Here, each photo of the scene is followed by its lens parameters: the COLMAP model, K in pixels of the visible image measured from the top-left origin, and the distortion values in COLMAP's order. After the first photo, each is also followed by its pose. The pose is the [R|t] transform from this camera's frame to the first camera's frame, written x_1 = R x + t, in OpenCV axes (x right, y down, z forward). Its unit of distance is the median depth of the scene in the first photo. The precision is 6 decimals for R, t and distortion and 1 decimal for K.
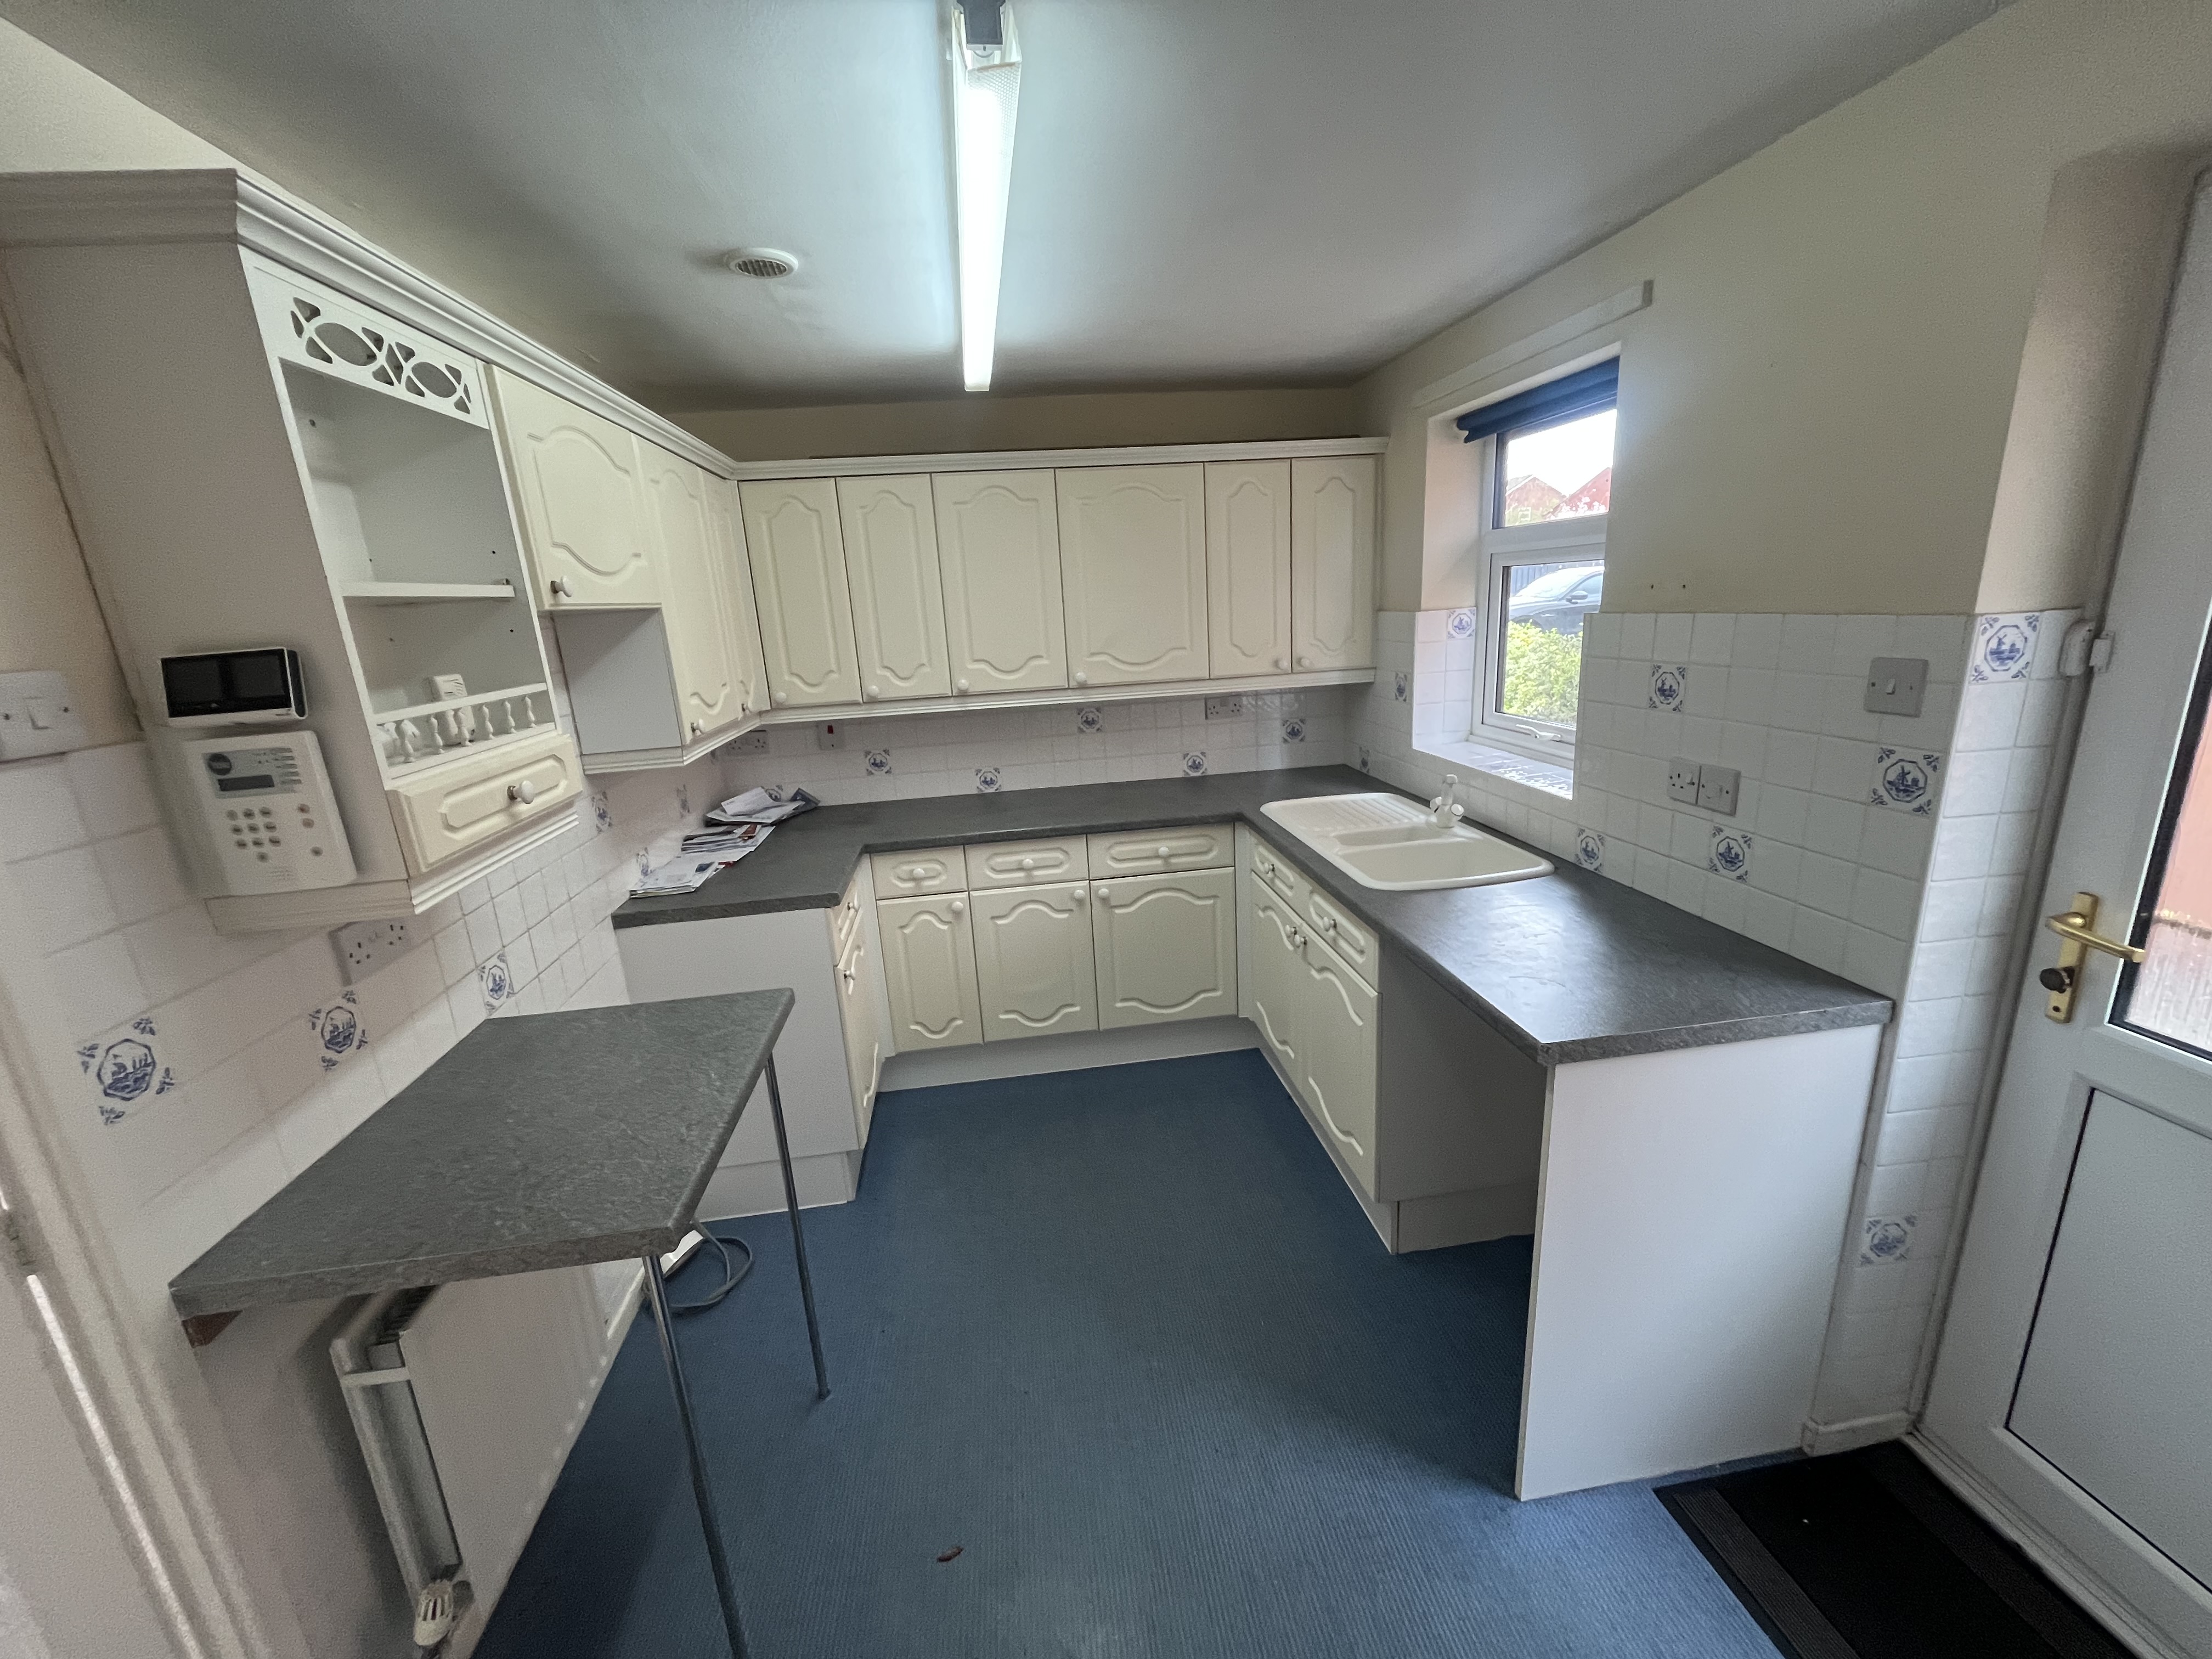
lens RADIAL K [[892.9, 0, 1105.2], [0, 892.9, 830.7], [0, 0, 1]] dist [-0.000573, -0.001267]
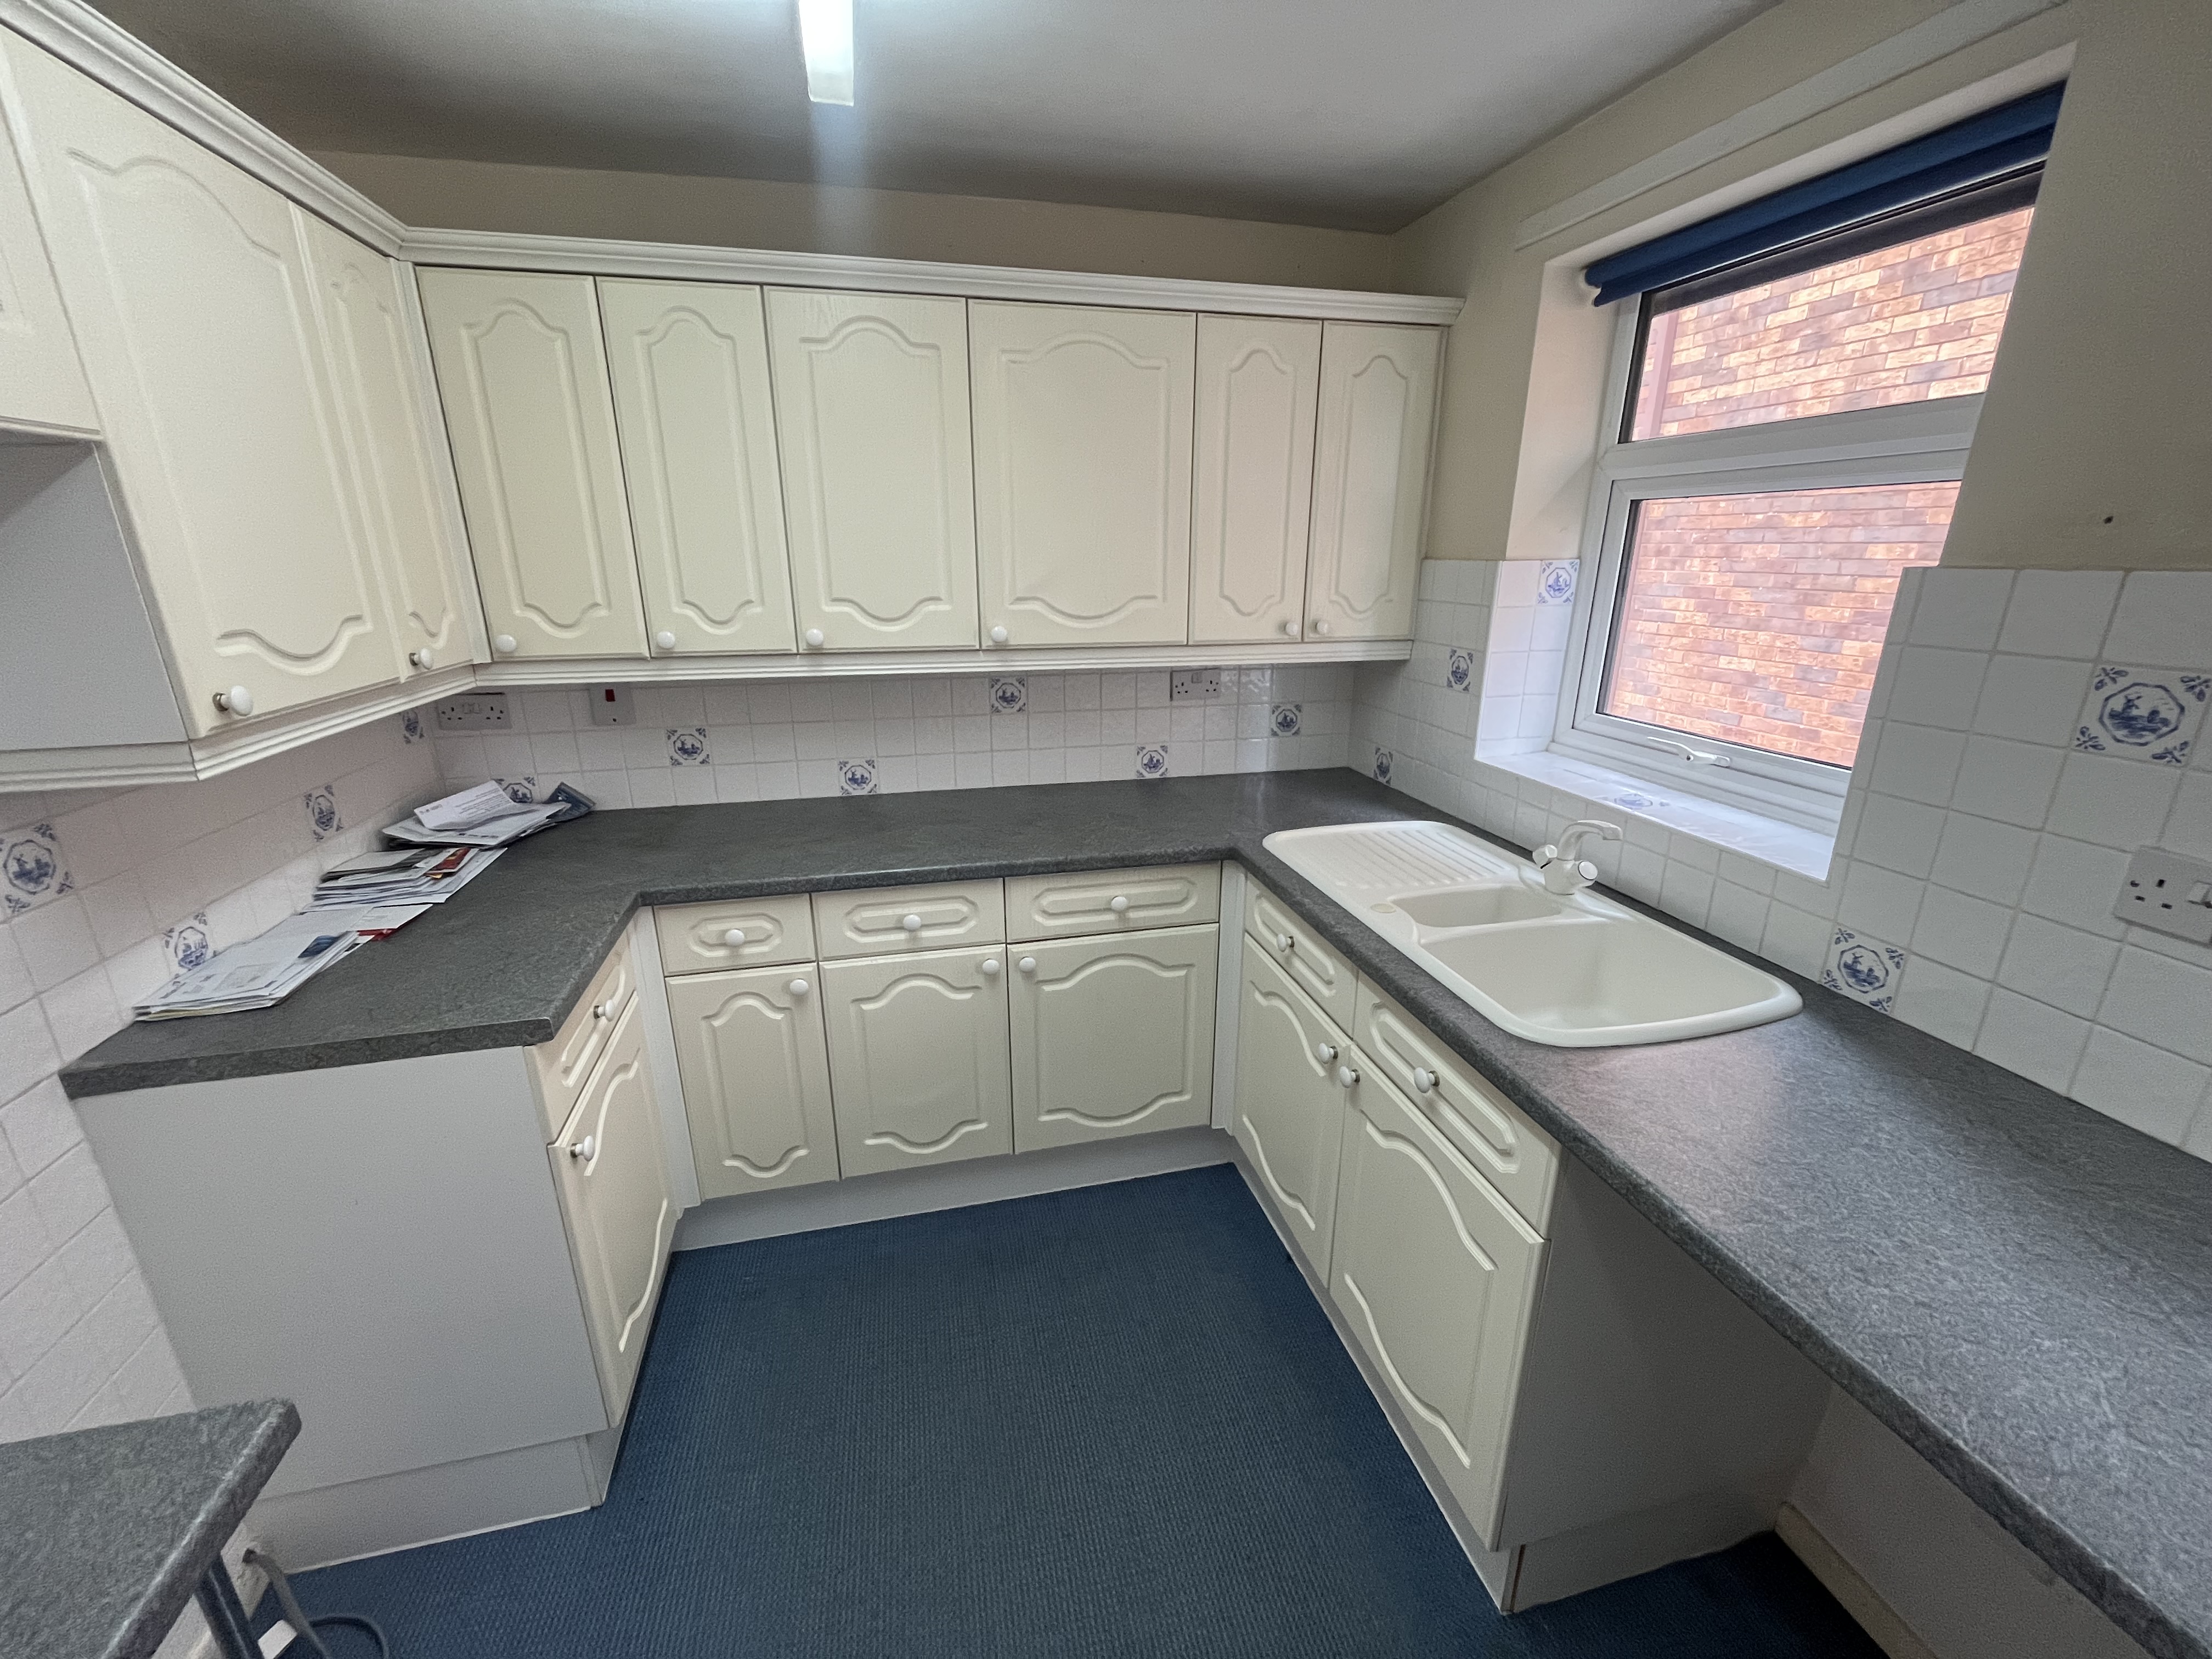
lens RADIAL K [[892.9, 0, 1101.1], [0, 892.9, 829.8], [0, 0, 1]] dist [-0.000573, -0.001267]
pose [[0.993229, 0.023353, 0.113801, -0.026449], [-0.028742, 0.998530, 0.045944, -0.064115], [-0.112561, -0.048904, 0.992441, 0.353323]]
